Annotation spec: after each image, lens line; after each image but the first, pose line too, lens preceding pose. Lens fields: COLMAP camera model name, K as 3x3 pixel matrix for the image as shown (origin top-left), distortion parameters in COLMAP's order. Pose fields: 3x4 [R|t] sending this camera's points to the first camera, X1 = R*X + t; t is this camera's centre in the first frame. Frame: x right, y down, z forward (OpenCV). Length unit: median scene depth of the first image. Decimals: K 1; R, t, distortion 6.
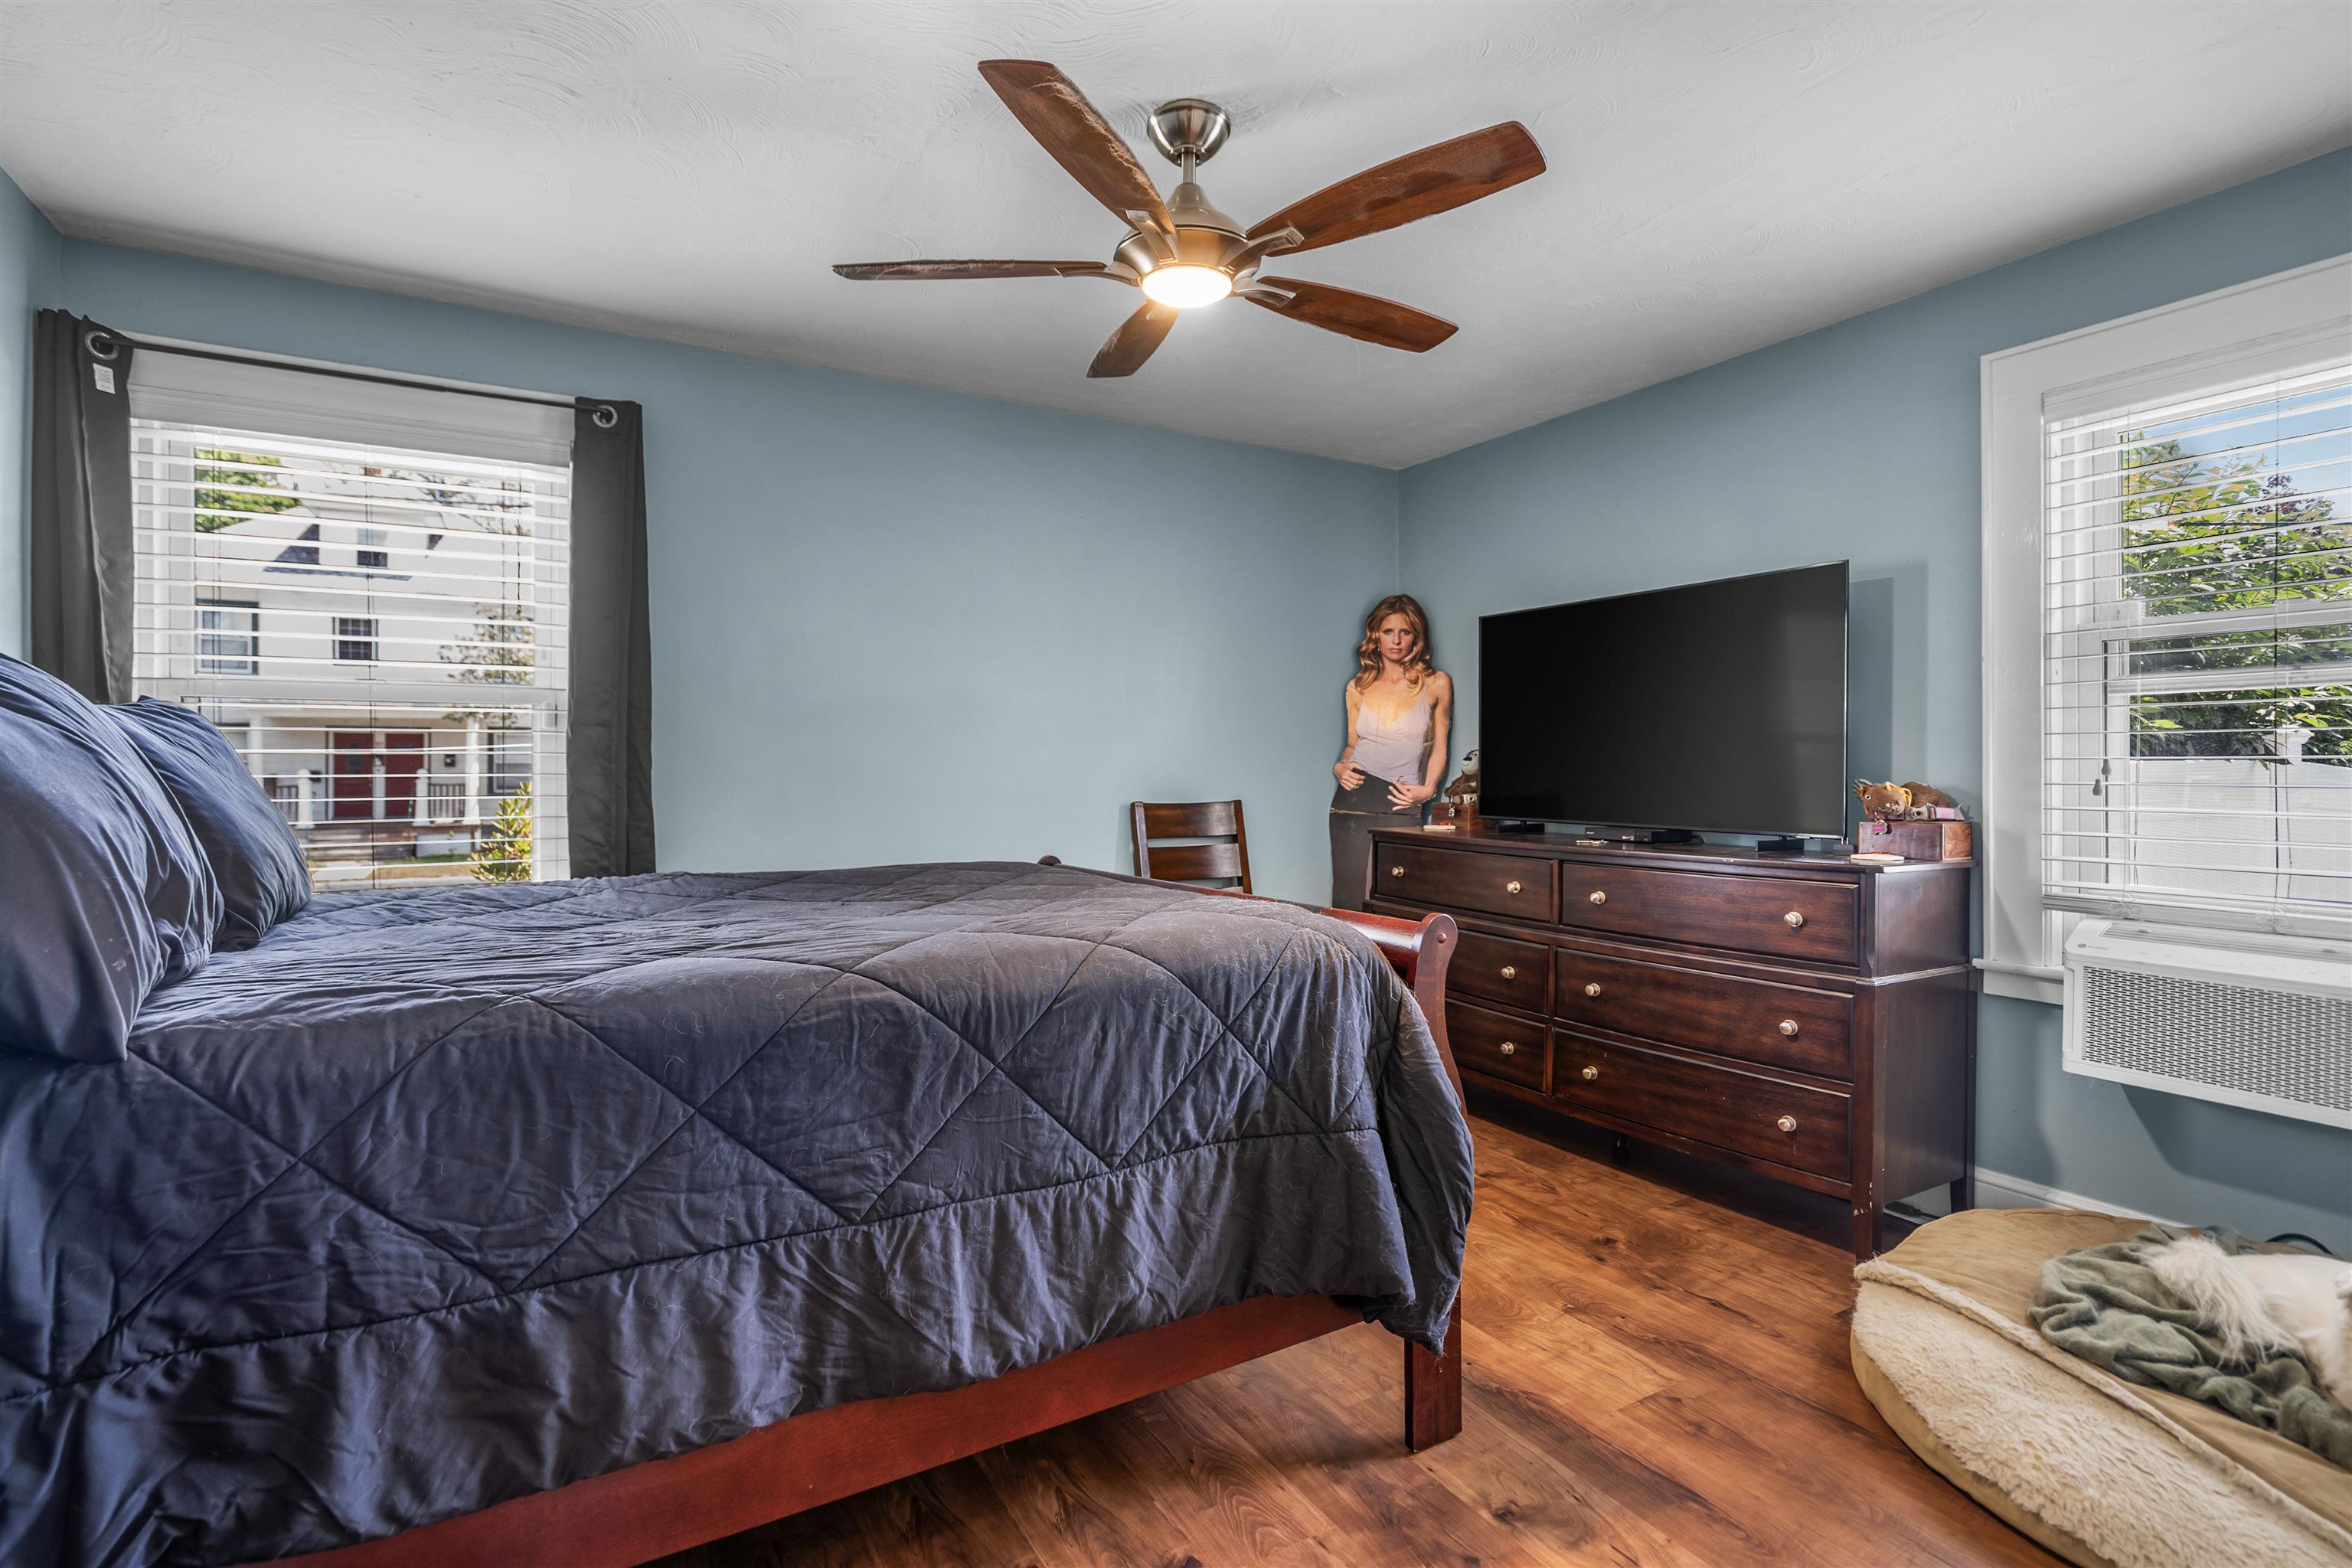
lens RADIAL K [[1078.7, 0, 1170.0], [0, 1078.7, 782.8], [0, 0, 1]] dist [-0.002410, -0.000262]
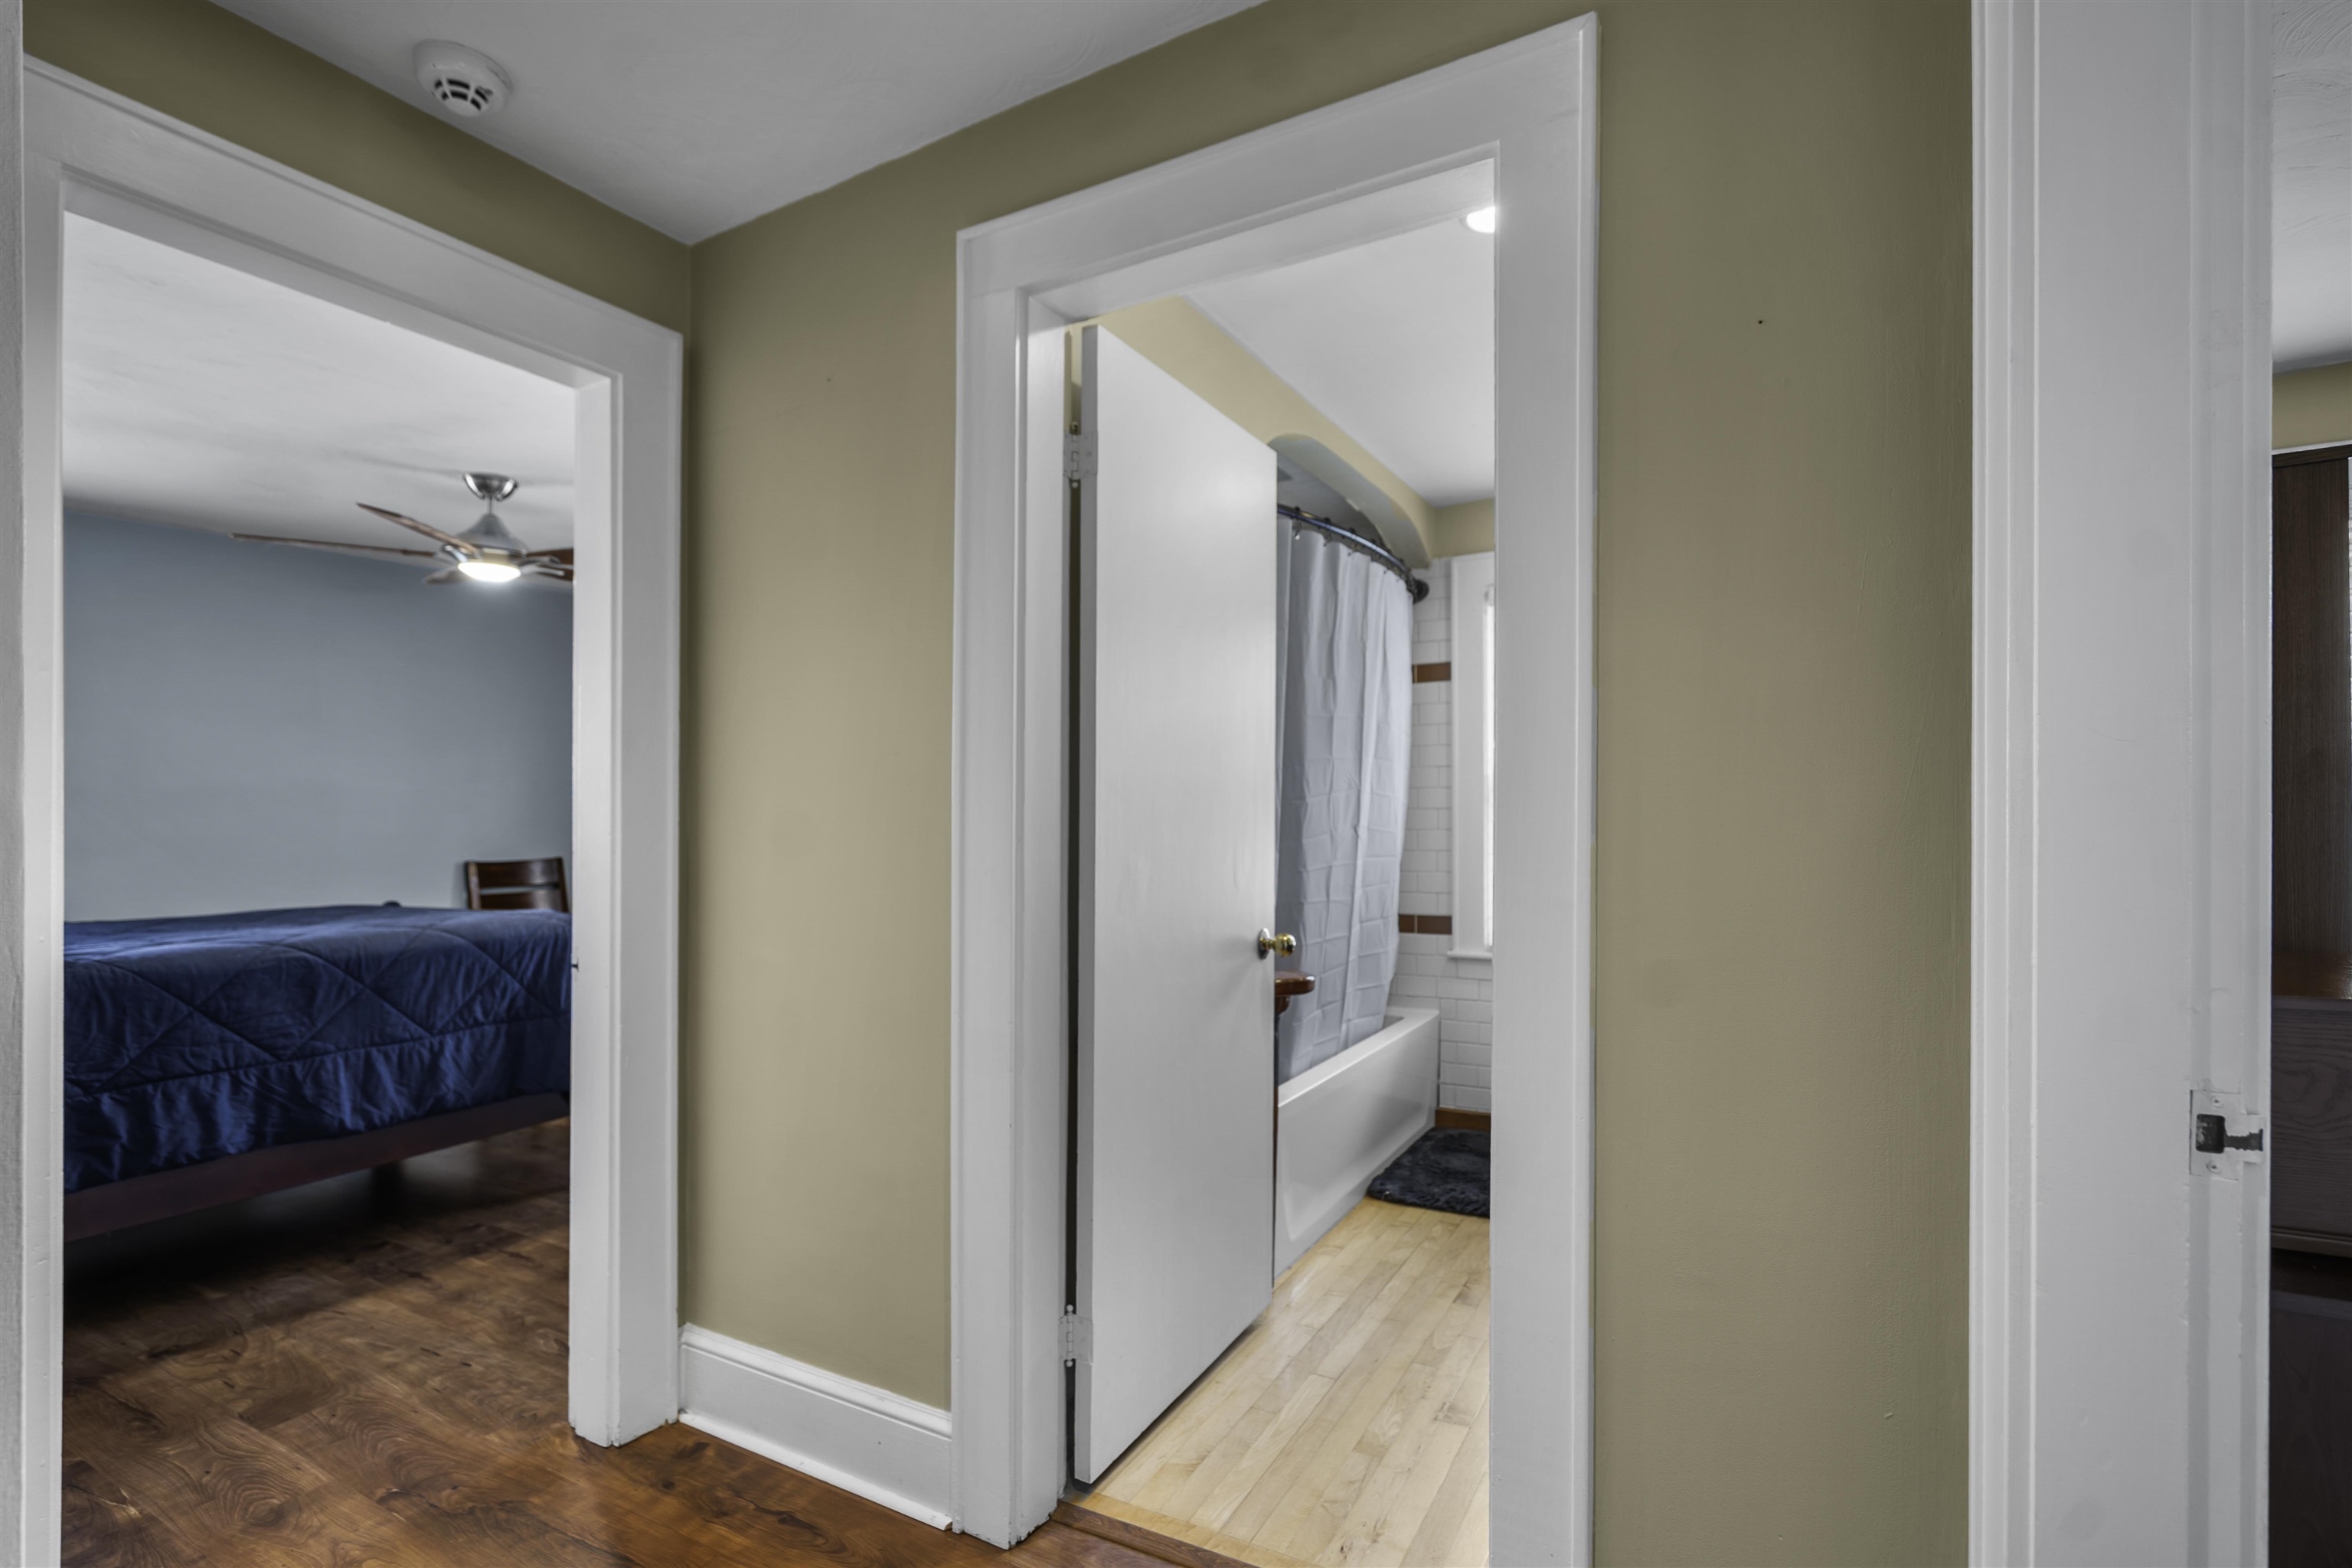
lens RADIAL K [[1078.7, 0, 1183.8], [0, 1078.7, 789.2], [0, 0, 1]] dist [-0.002410, -0.000262]
pose [[0.863580, -0.000289, 0.504211, 0.163259], [0.022288, 0.999044, -0.037600, -0.006915], [-0.503718, 0.043708, 0.862761, -1.674610]]
